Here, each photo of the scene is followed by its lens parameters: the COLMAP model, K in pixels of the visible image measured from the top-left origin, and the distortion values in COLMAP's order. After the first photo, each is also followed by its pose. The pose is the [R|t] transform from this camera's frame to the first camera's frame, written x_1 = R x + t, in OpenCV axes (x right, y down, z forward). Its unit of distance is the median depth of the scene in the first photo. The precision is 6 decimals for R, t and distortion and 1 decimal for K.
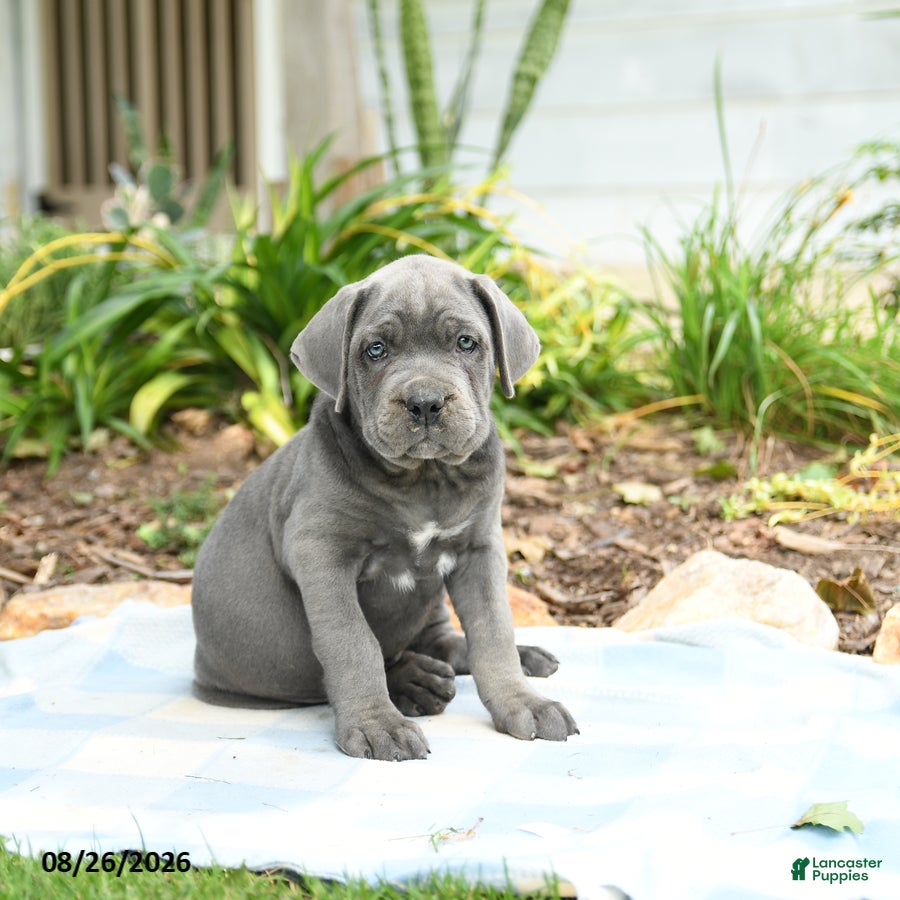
lens RADIAL K [[1999.2, 0, 450.0], [0, 1999.2, 450.0], [0, 0, 1]] dist [0.038129, -0.052588]
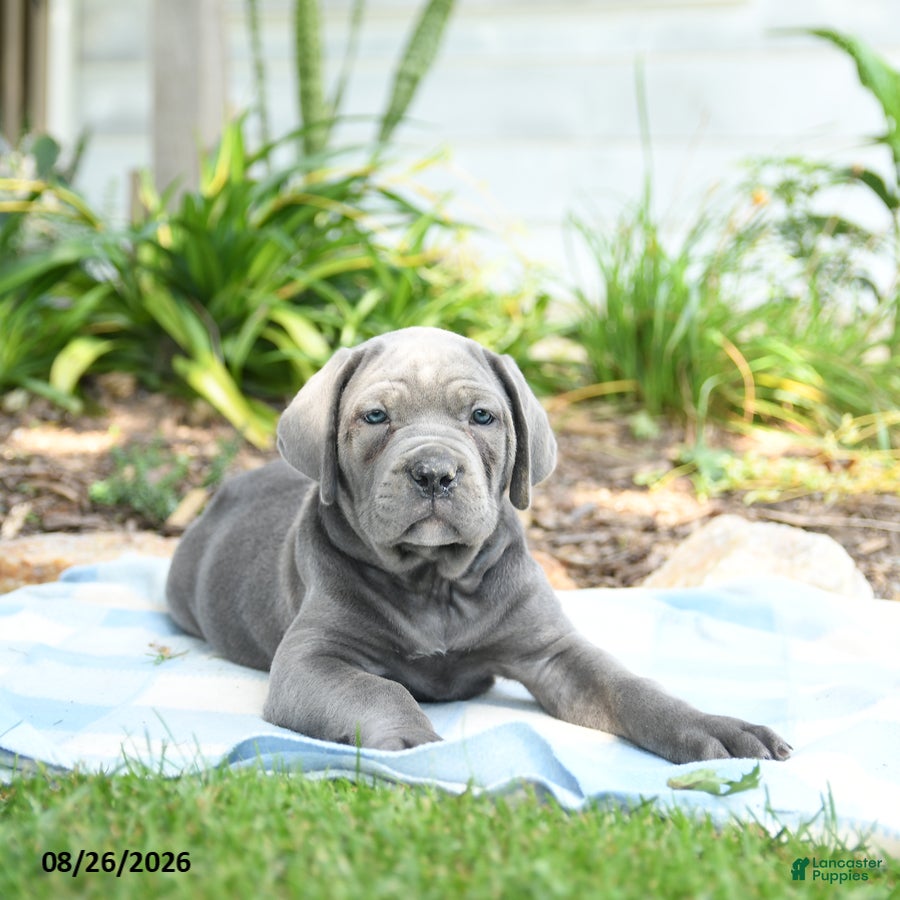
lens RADIAL K [[1921.2, 0, 450.0], [0, 1921.2, 450.0], [0, 0, 1]] dist [0.031547, -0.121216]
pose [[0.990000, 0.037666, 0.135946, -0.097215], [-0.035060, 0.999154, -0.021514, 0.031459], [-0.136642, 0.016532, 0.990483, 0.065921]]
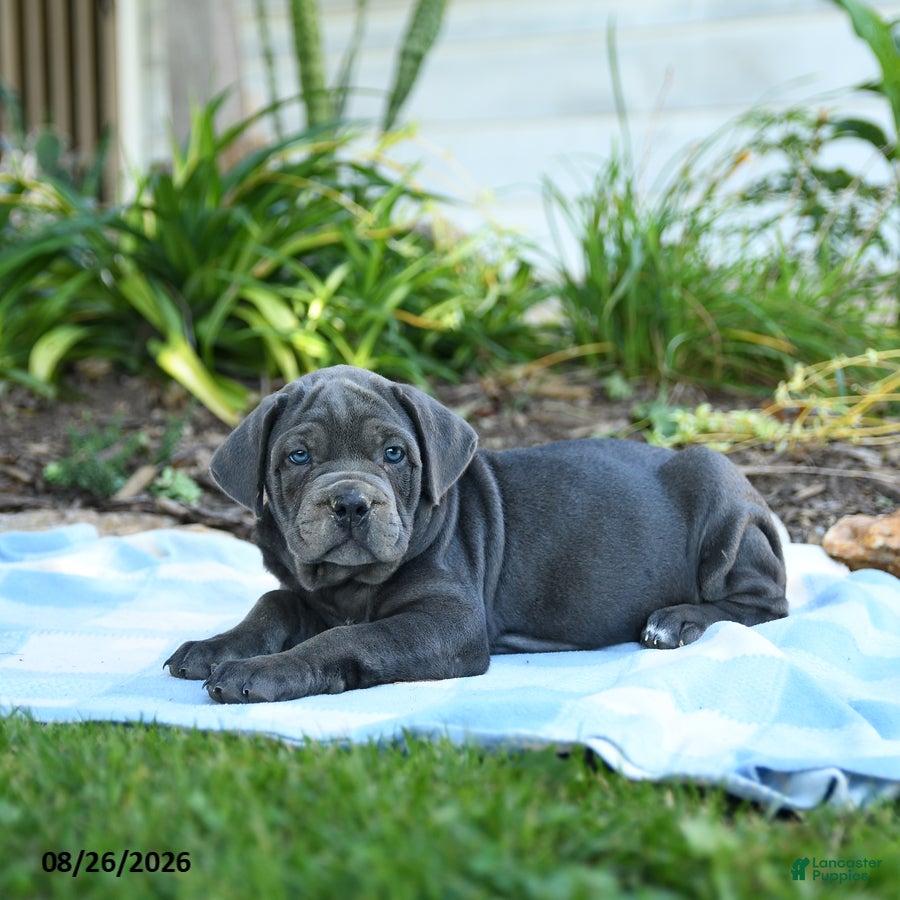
lens RADIAL K [[1921.2, 0, 450.0], [0, 1921.2, 450.0], [0, 0, 1]] dist [0.031547, -0.121216]
pose [[0.996873, -0.007592, 0.078649, -0.030437], [0.008689, 0.999869, -0.013624, 0.039379], [-0.078535, 0.014264, 0.996809, 0.053856]]
